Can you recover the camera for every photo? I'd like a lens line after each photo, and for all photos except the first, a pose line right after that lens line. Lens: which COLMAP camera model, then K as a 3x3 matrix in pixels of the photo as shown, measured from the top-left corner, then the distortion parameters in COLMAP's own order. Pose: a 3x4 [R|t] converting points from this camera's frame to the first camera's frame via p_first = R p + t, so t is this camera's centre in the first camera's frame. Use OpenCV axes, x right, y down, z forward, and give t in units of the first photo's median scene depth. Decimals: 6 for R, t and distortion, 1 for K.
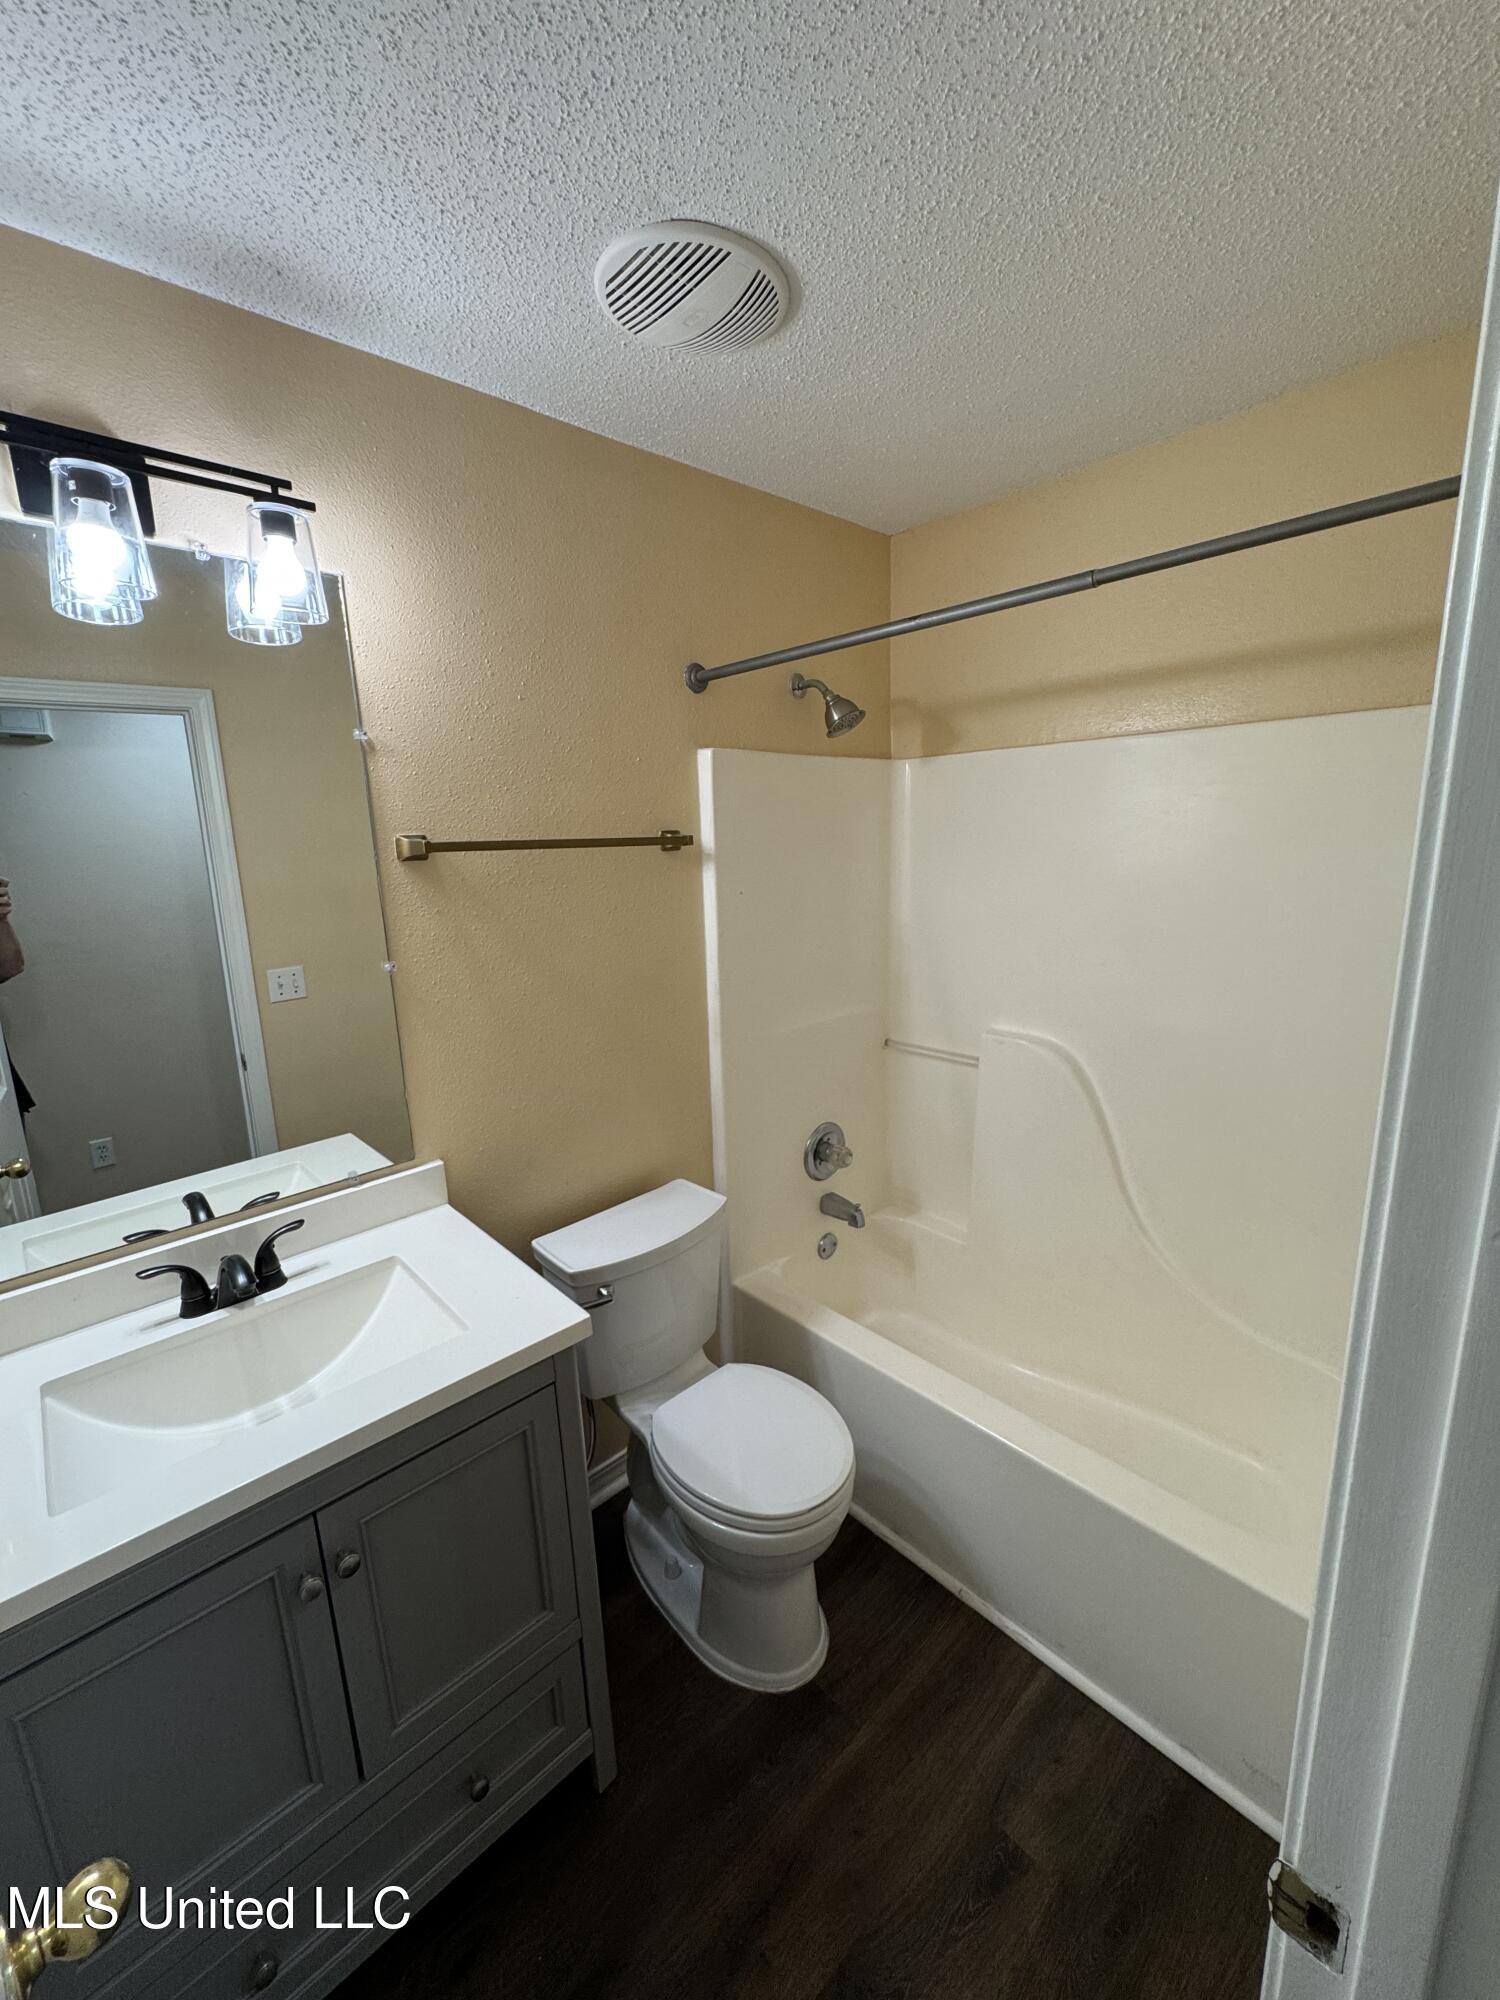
lens RADIAL K [[811.1, 0, 737.9], [0, 811.1, 999.5], [0, 0, 1]] dist [0.001435, 0.000319]
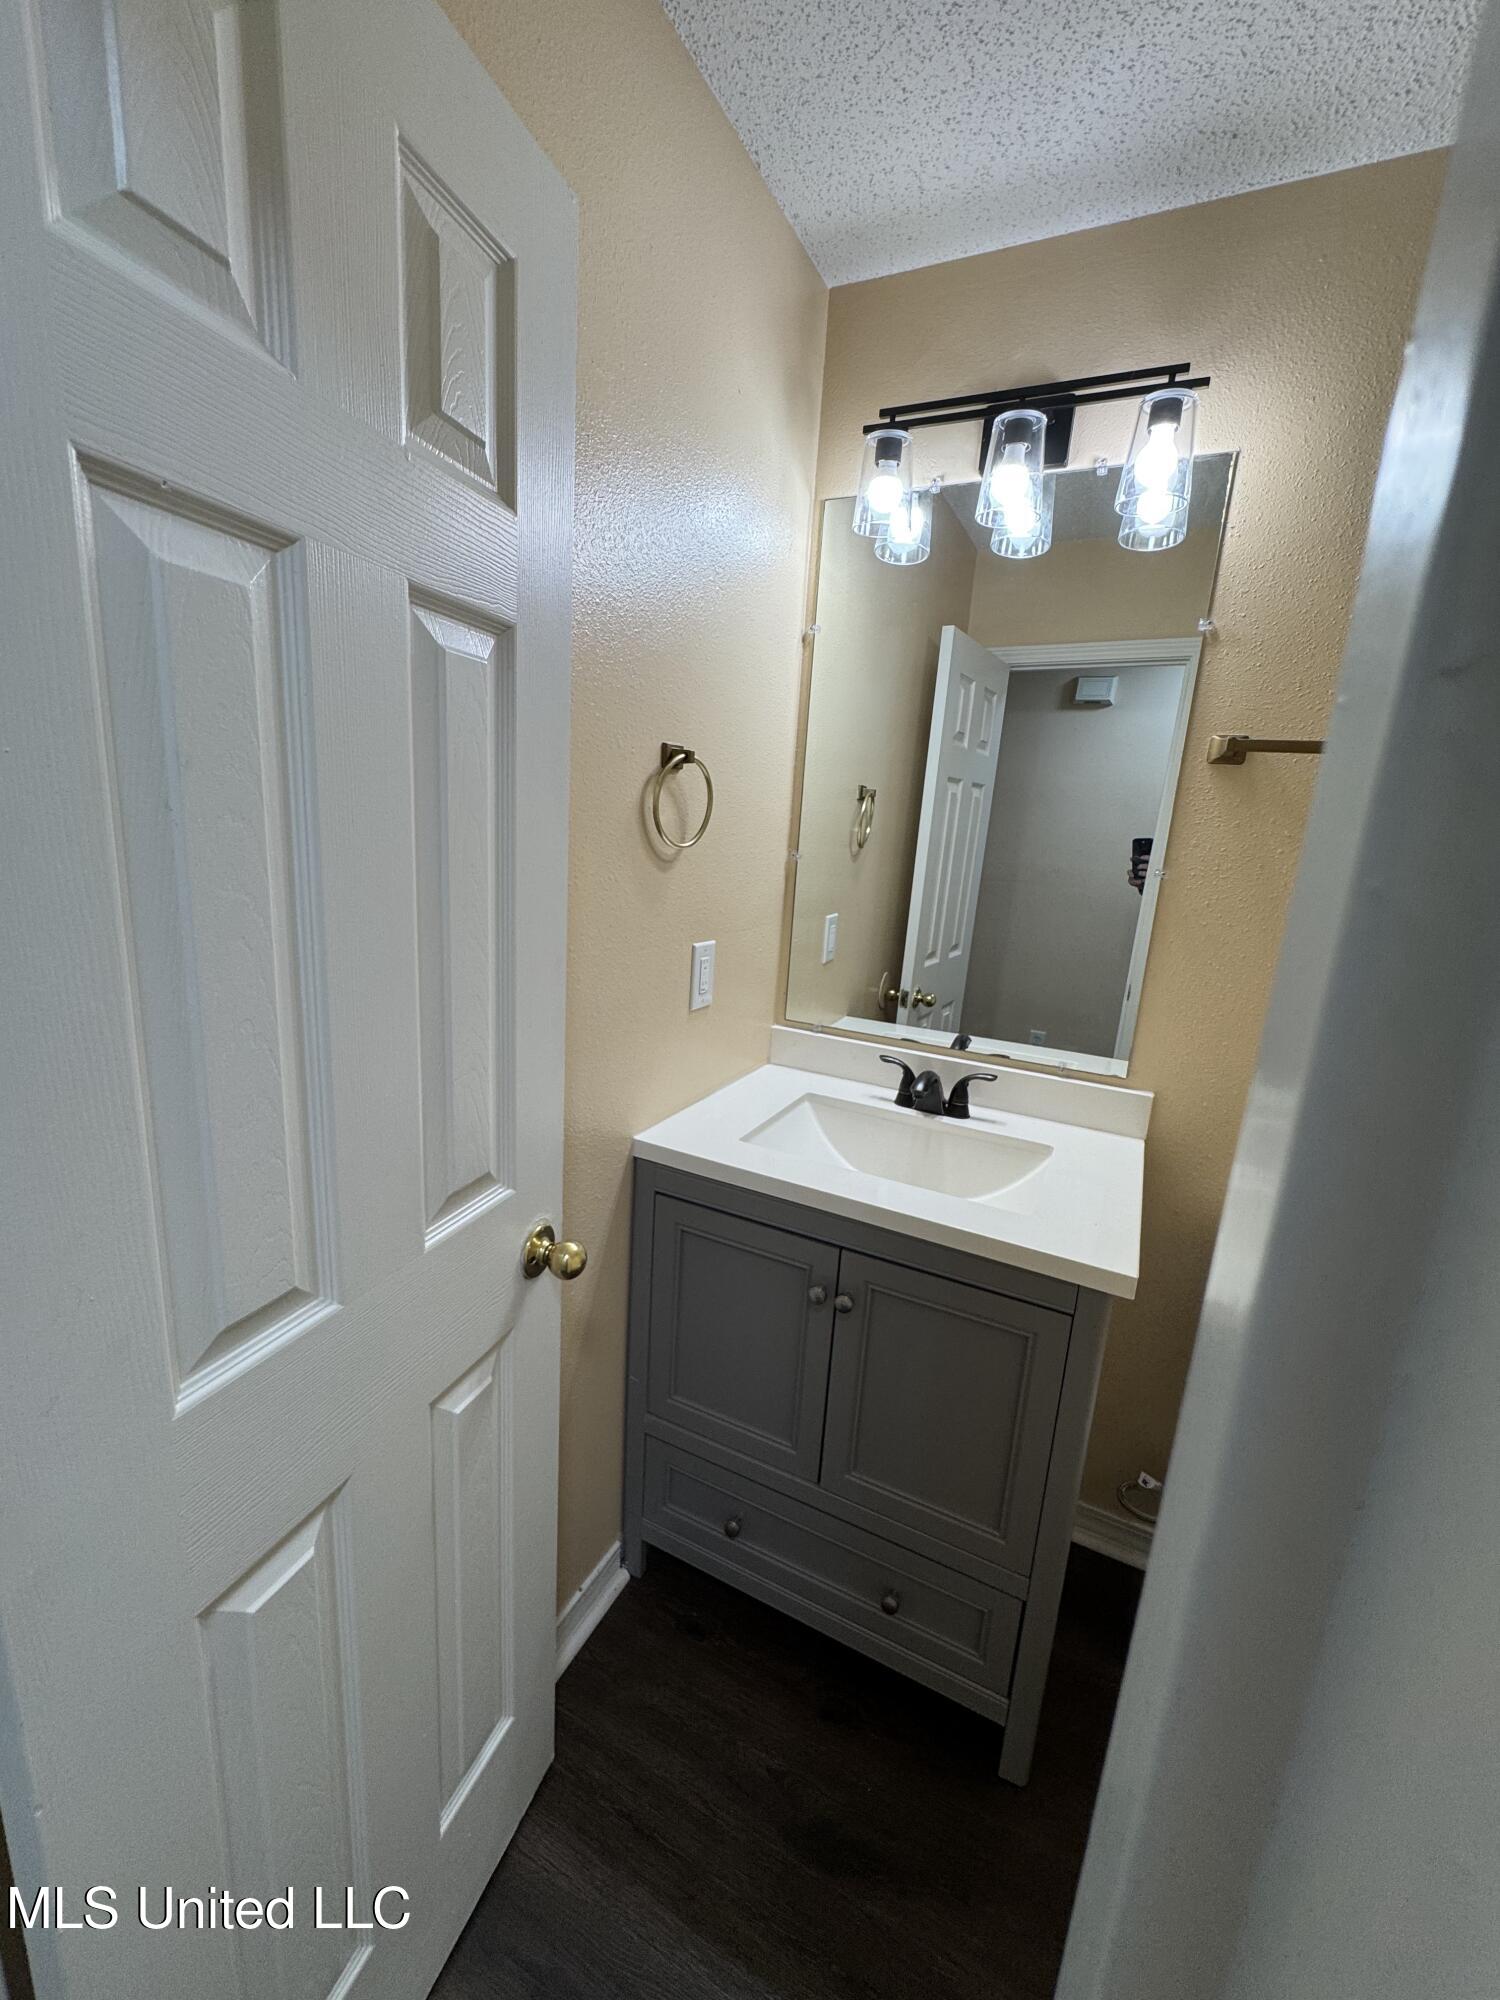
lens RADIAL K [[798.6, 0, 739.2], [0, 798.6, 987.3], [0, 0, 1]] dist [-0.000261, 0.000628]
pose [[0.361032, 0.259566, -0.895702, 0.320856], [-0.267897, 0.948865, 0.166990, 0.074944], [0.893245, 0.179667, 0.412107, 0.229416]]
